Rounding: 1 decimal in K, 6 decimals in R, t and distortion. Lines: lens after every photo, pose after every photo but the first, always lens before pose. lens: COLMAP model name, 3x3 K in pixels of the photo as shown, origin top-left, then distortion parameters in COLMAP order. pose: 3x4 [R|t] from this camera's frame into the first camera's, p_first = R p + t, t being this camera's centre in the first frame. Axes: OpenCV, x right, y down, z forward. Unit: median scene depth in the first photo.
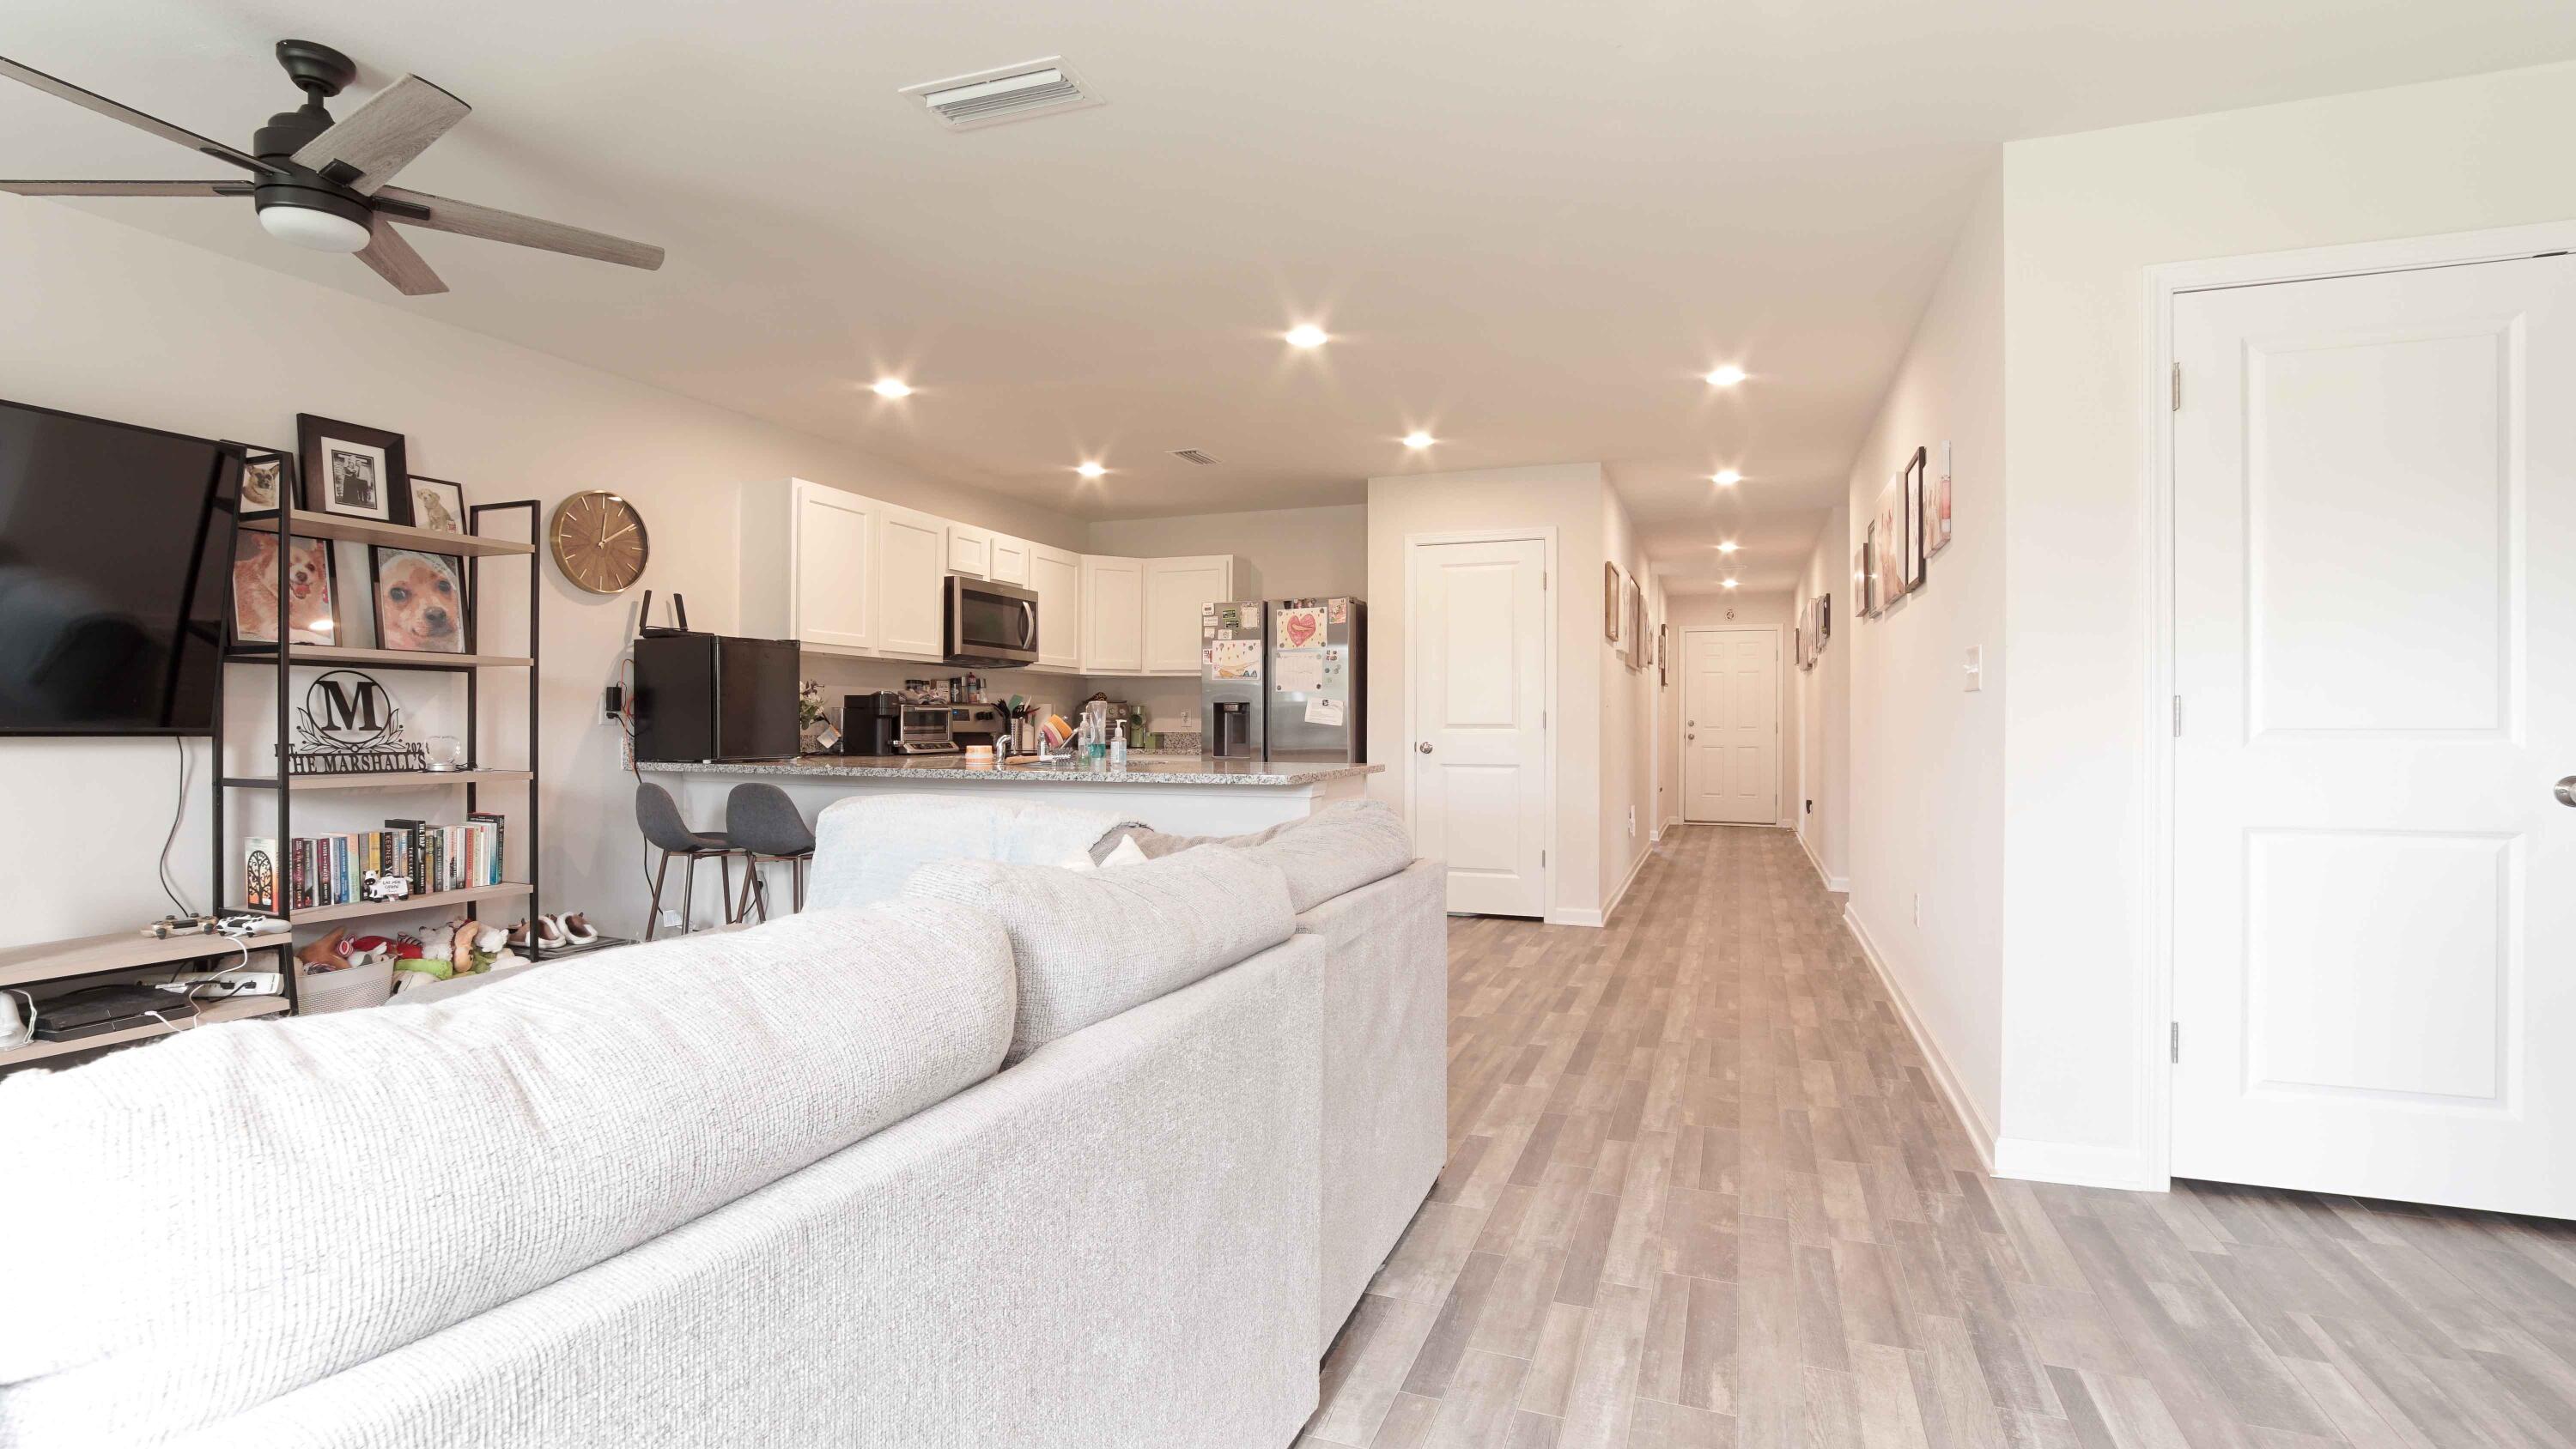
lens RADIAL K [[1191.7, 0, 1300.2], [0, 1191.7, 728.9], [0, 0, 1]] dist [-0.030141, 0.003195]
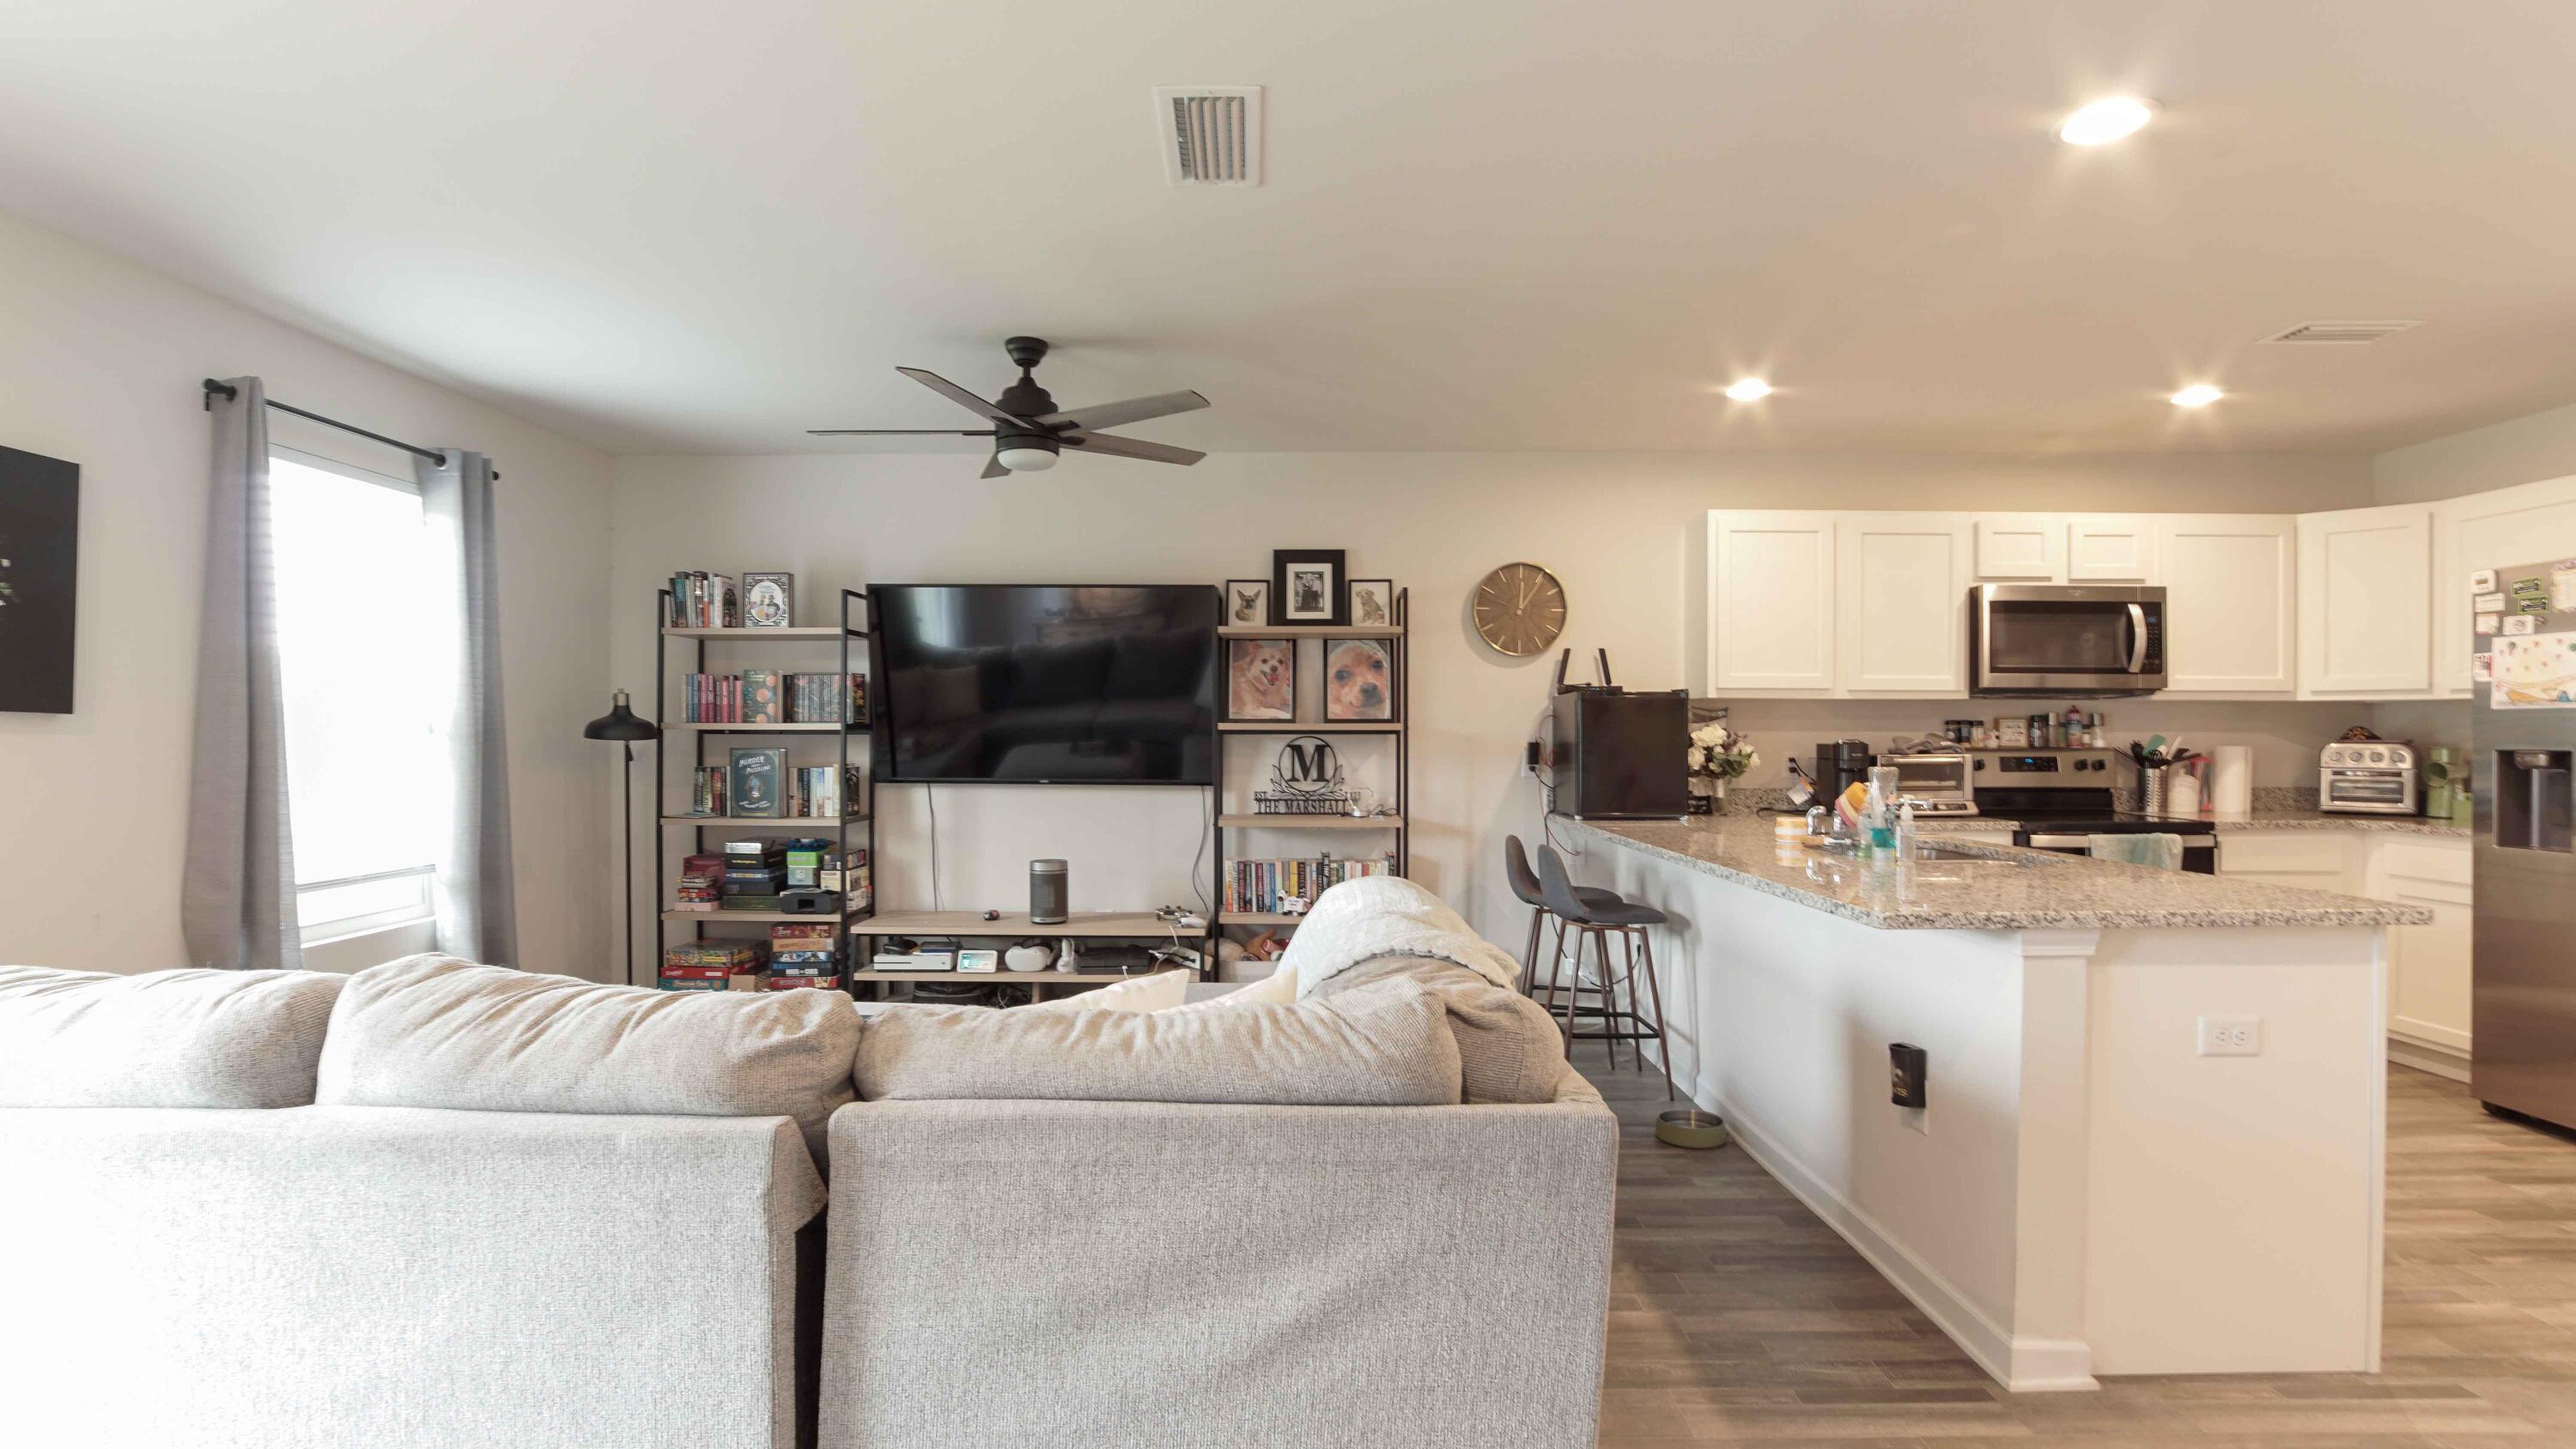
lens RADIAL K [[1191.7, 0, 1237.2], [0, 1191.7, 743.0], [0, 0, 1]] dist [-0.030141, 0.003195]
pose [[0.323689, 0.003042, -0.946159, 0.271840], [-0.001465, 0.999995, 0.002713, -0.028649], [0.946162, 0.000508, 0.323692, 0.303028]]
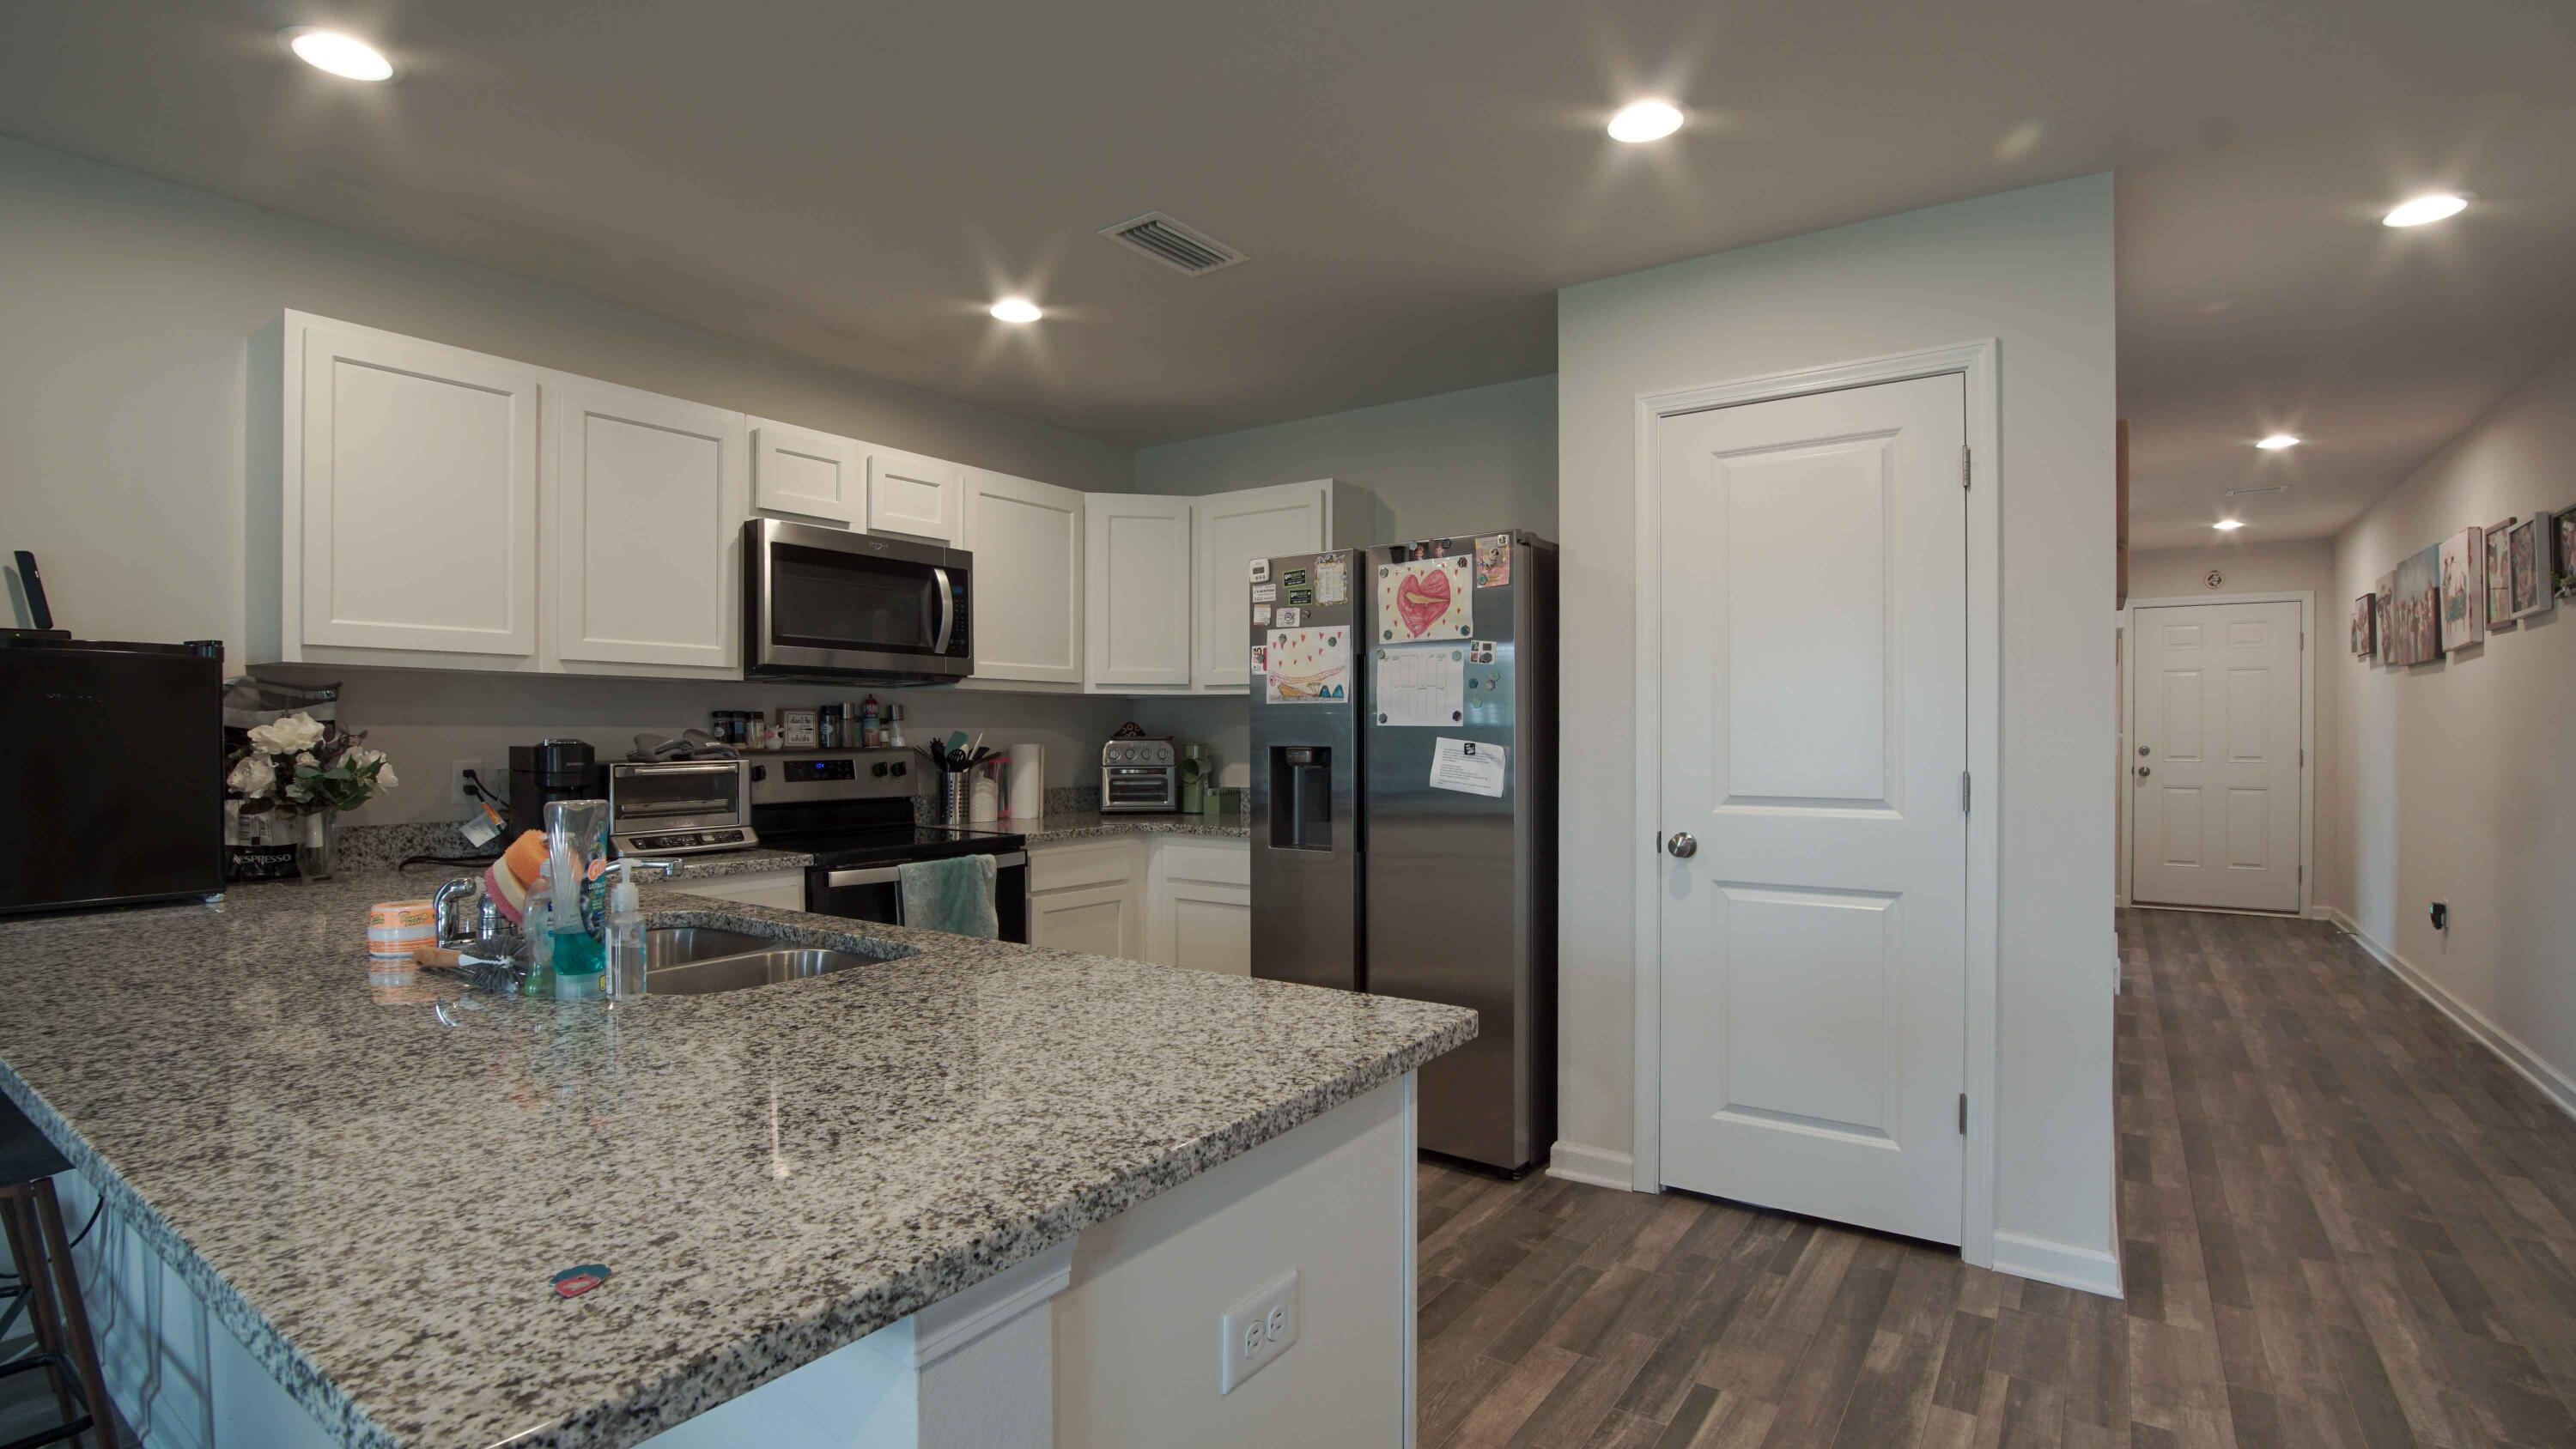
lens RADIAL K [[1191.7, 0, 1307.0], [0, 1191.7, 735.1], [0, 0, 1]] dist [-0.030141, 0.003195]
pose [[0.971549, -0.004556, -0.236795, 0.077082], [0.004538, 0.999990, -0.000618, -0.029444], [0.236795, -0.000474, 0.971559, 0.538233]]
